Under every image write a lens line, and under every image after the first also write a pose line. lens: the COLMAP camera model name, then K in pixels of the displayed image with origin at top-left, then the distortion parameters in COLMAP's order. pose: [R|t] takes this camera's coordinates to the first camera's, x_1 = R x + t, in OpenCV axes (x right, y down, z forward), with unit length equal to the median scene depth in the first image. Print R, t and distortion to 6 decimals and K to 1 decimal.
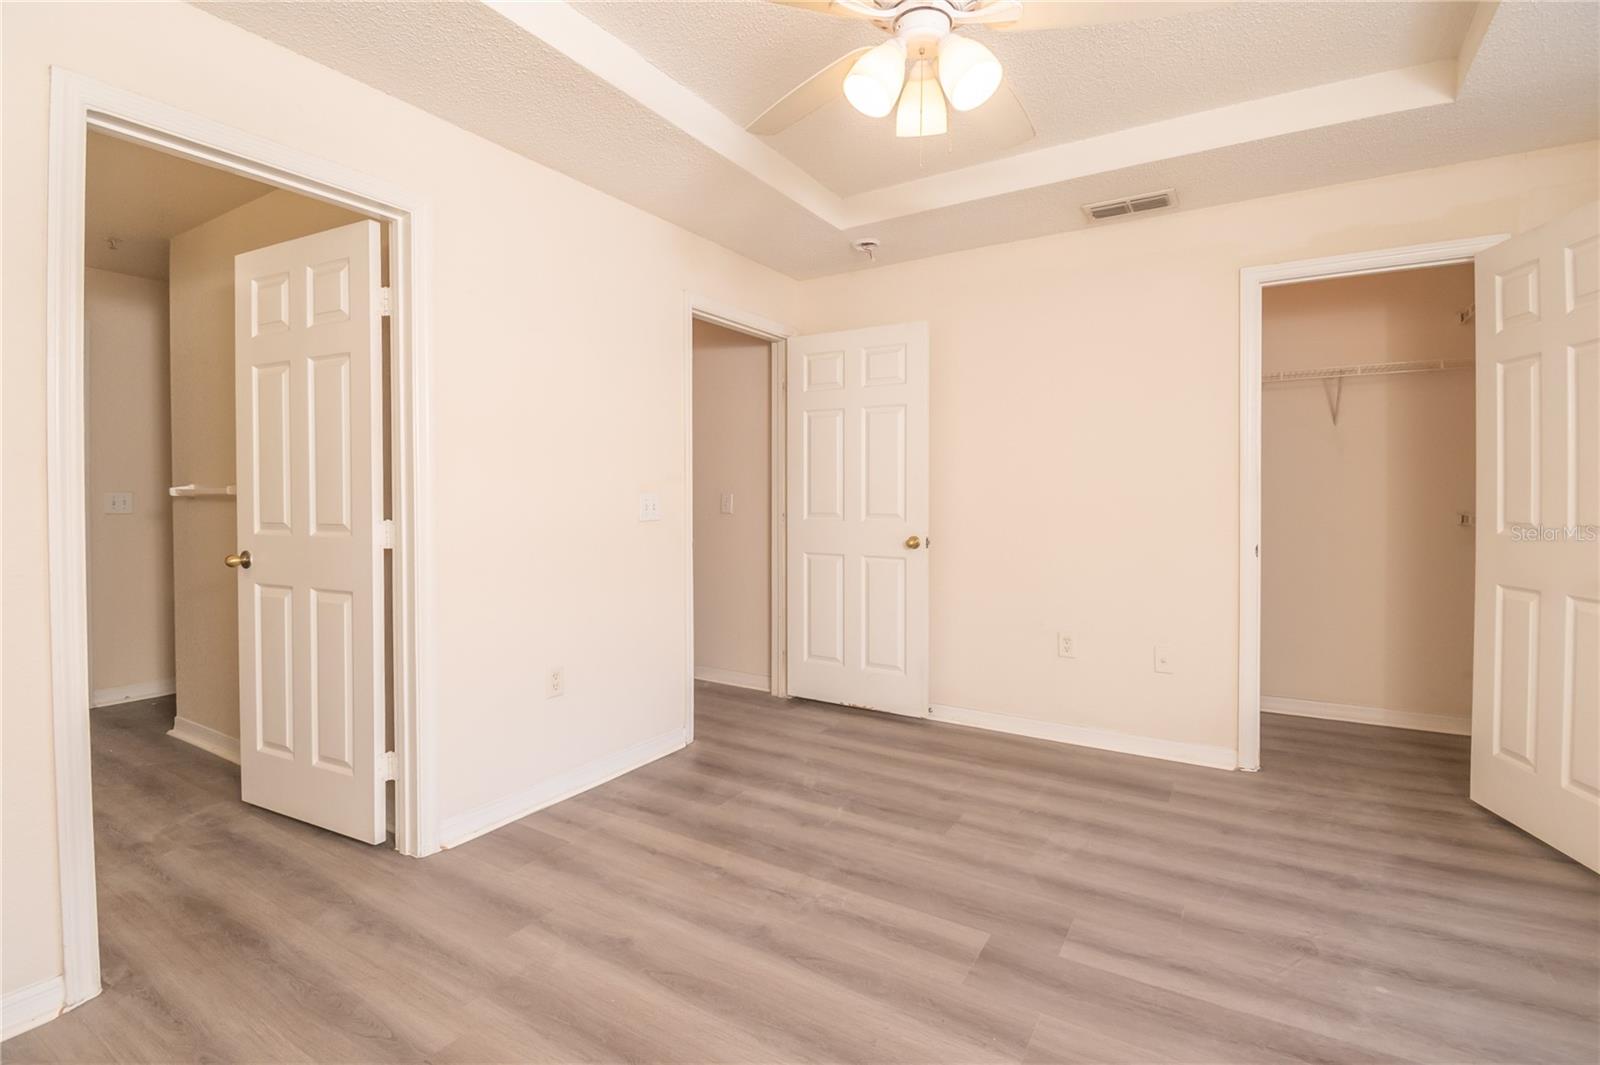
lens RADIAL K [[720.5, 0, 800.0], [0, 720.5, 532.5], [0, 0, 1]] dist [-0.000096, -0.011328]
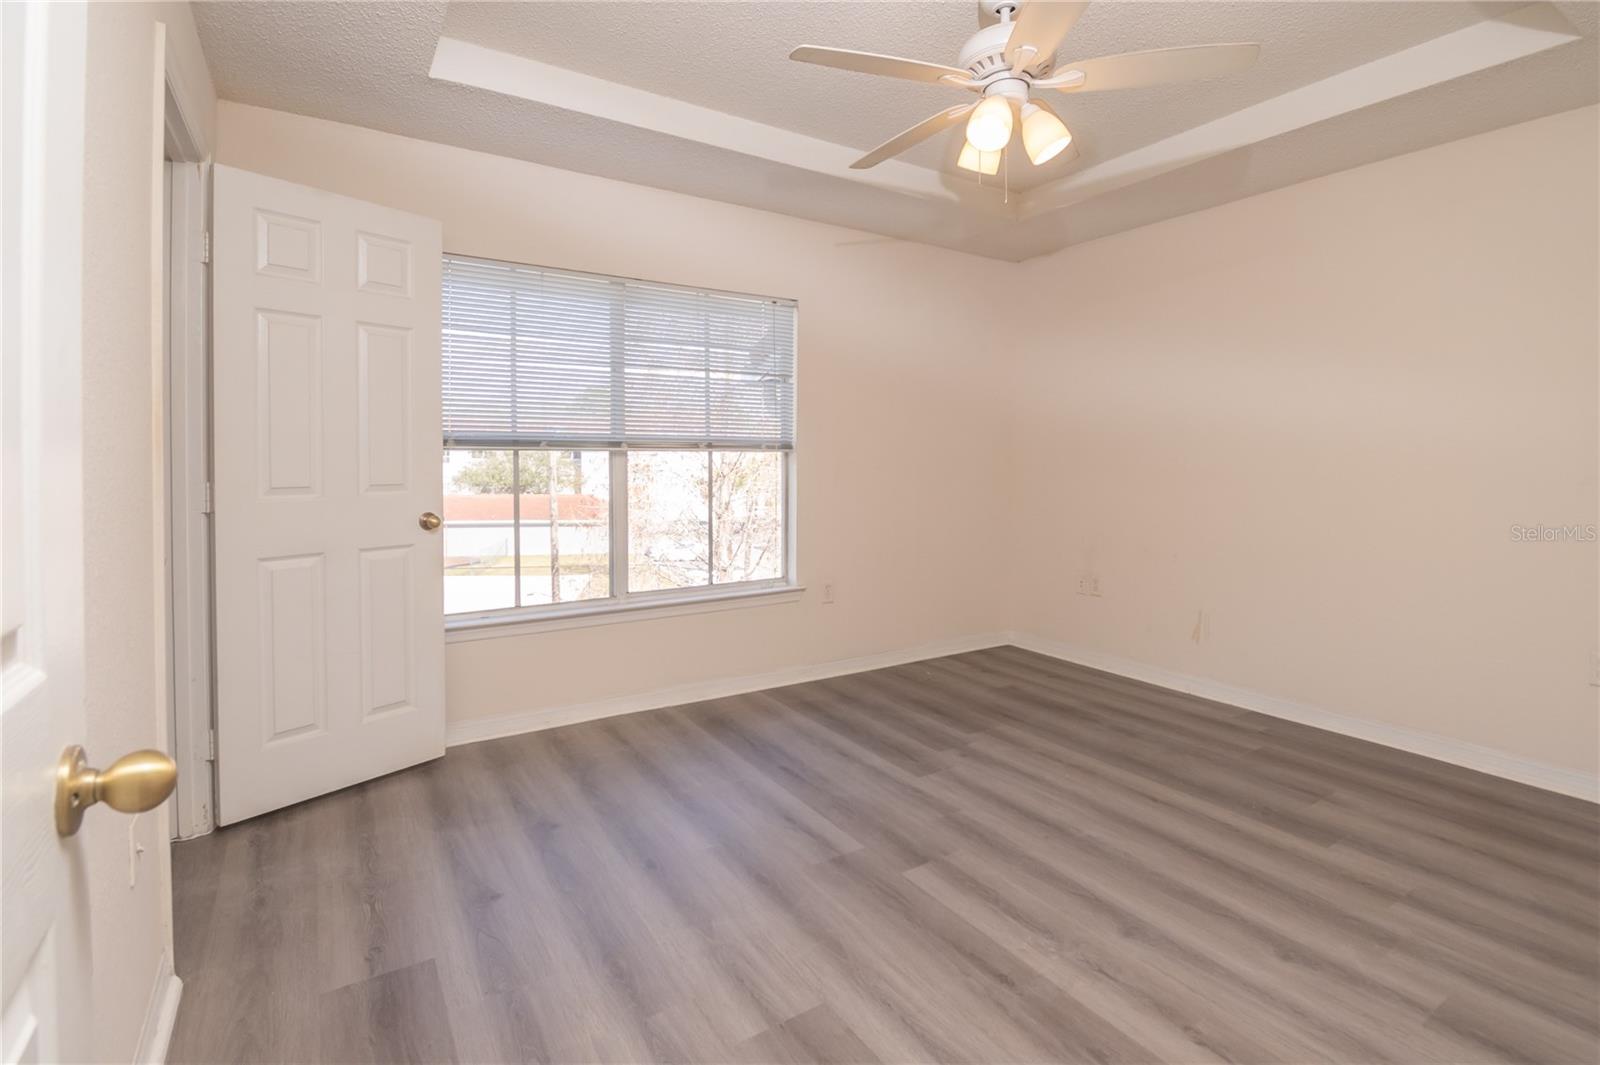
lens RADIAL K [[720.5, 0, 800.0], [0, 720.5, 532.5], [0, 0, 1]] dist [-0.000096, -0.011328]
pose [[-0.891275, -0.047581, 0.450960, -0.063518], [0.020145, 0.989343, 0.144200, -0.110402], [-0.453015, 0.137607, -0.880819, 1.799194]]
